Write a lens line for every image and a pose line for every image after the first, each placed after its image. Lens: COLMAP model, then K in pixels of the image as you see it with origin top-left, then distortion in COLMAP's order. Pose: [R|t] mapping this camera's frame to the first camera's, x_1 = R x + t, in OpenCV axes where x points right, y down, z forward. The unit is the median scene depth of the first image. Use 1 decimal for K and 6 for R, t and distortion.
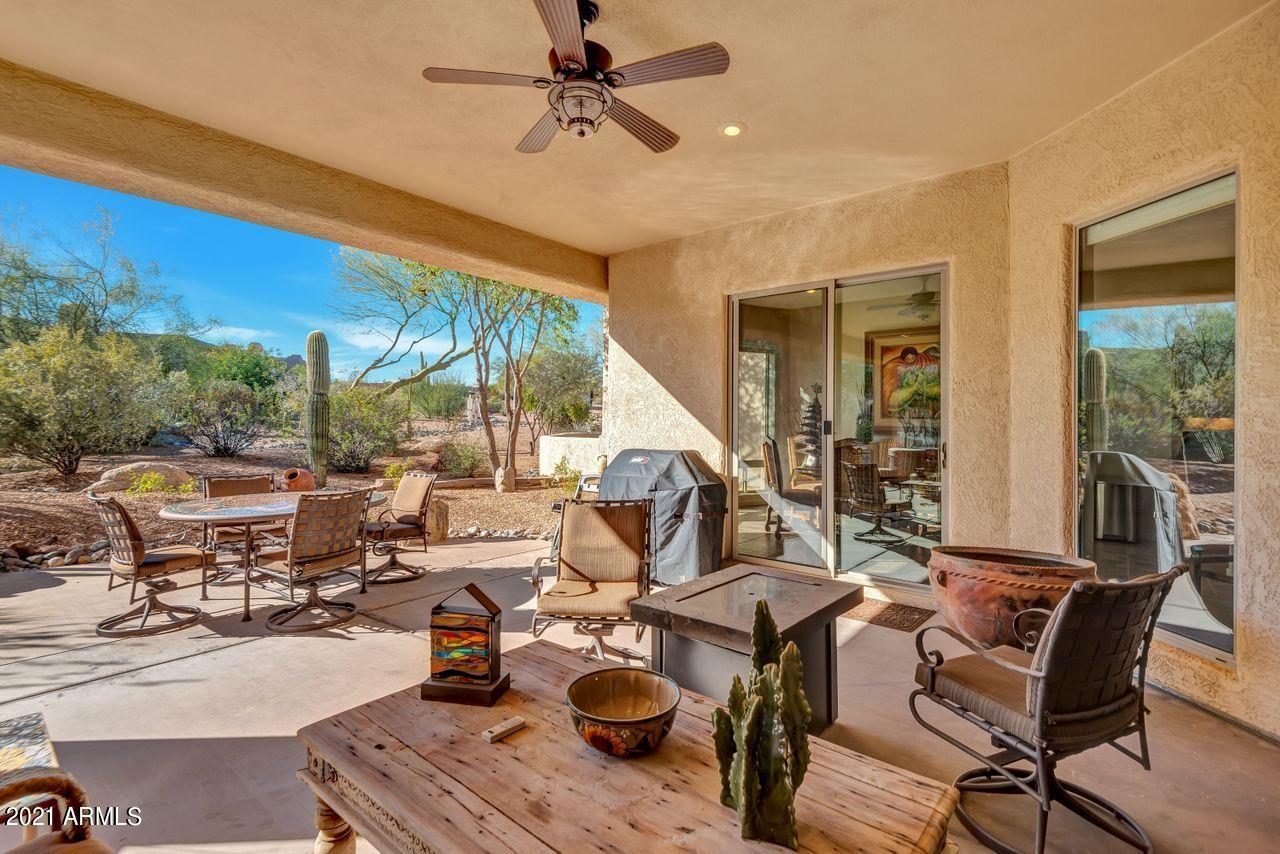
lens RADIAL K [[587.9, 0, 640.0], [0, 587.9, 427.0], [0, 0, 1]] dist [0.022402, -0.015813]
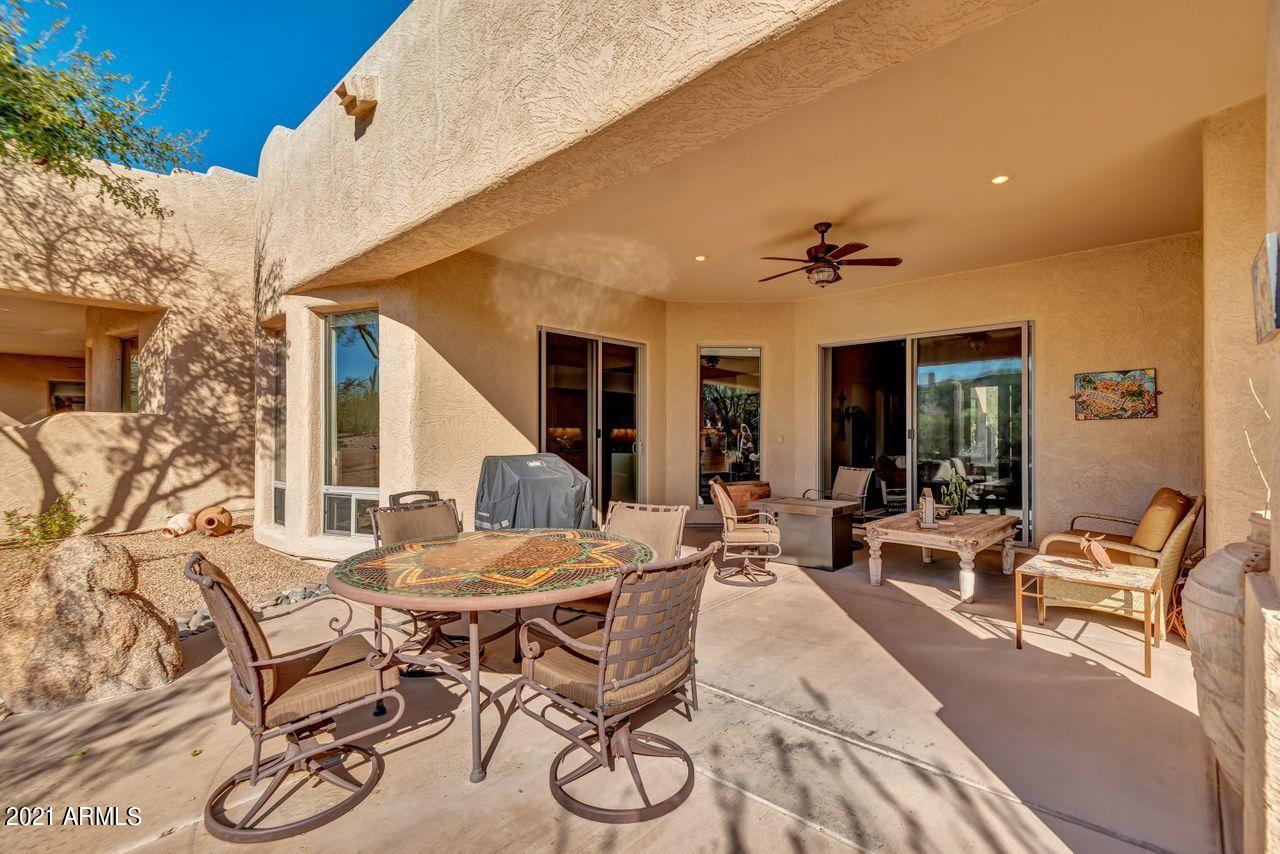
lens RADIAL K [[587.9, 0, 640.0], [0, 587.9, 427.0], [0, 0, 1]] dist [0.022402, -0.015813]
pose [[0.080512, 0.014537, 0.996648, -1.068593], [0.010099, 0.999830, -0.015399, 0.007166], [-0.996702, 0.011305, 0.080352, 0.717330]]
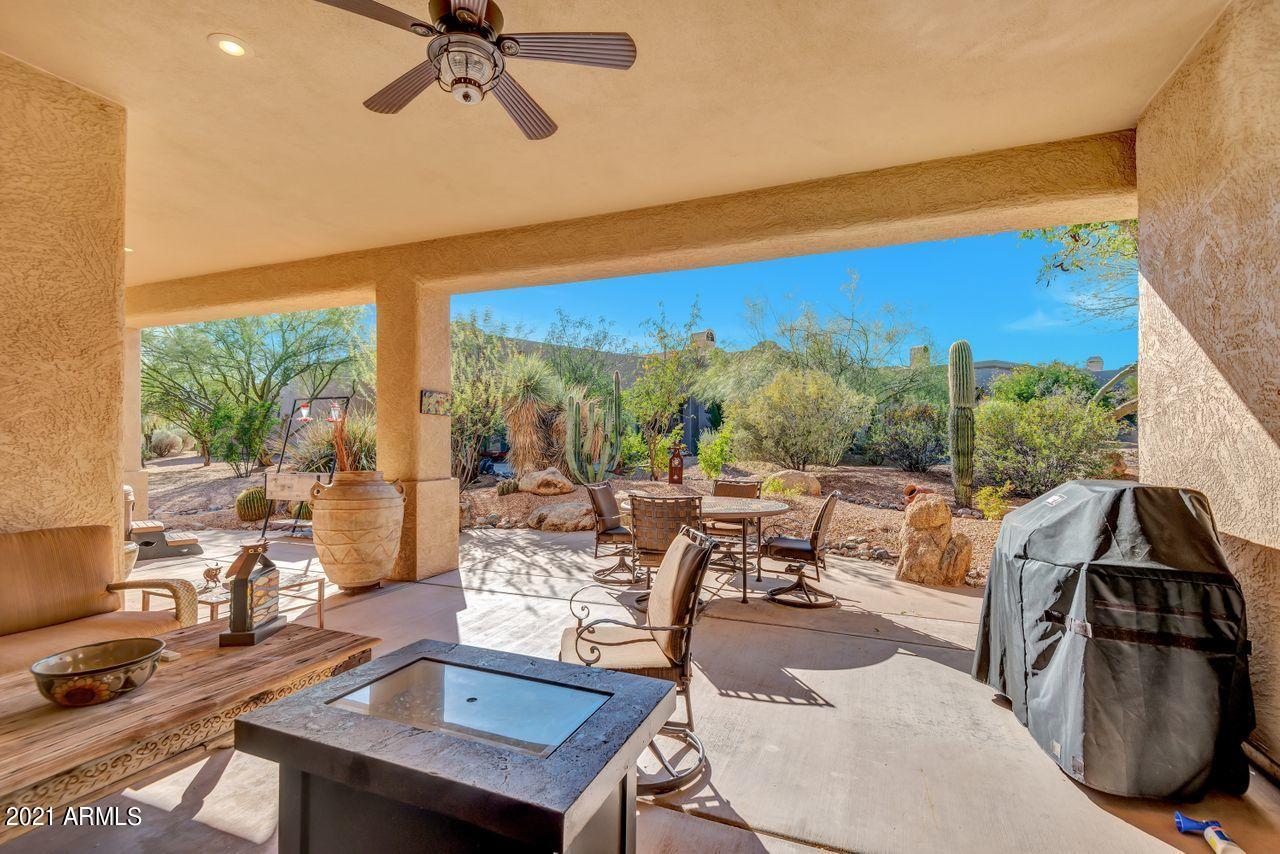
lens RADIAL K [[591.5, 0, 639.1], [0, 591.5, 445.9], [0, 0, 1]] dist [0.000906, -0.000051]
pose [[0.280349, 0.006427, -0.959877, 0.412632], [-0.007487, 0.999962, 0.004508, 0.008078], [0.959869, 0.005922, 0.280386, 0.497055]]
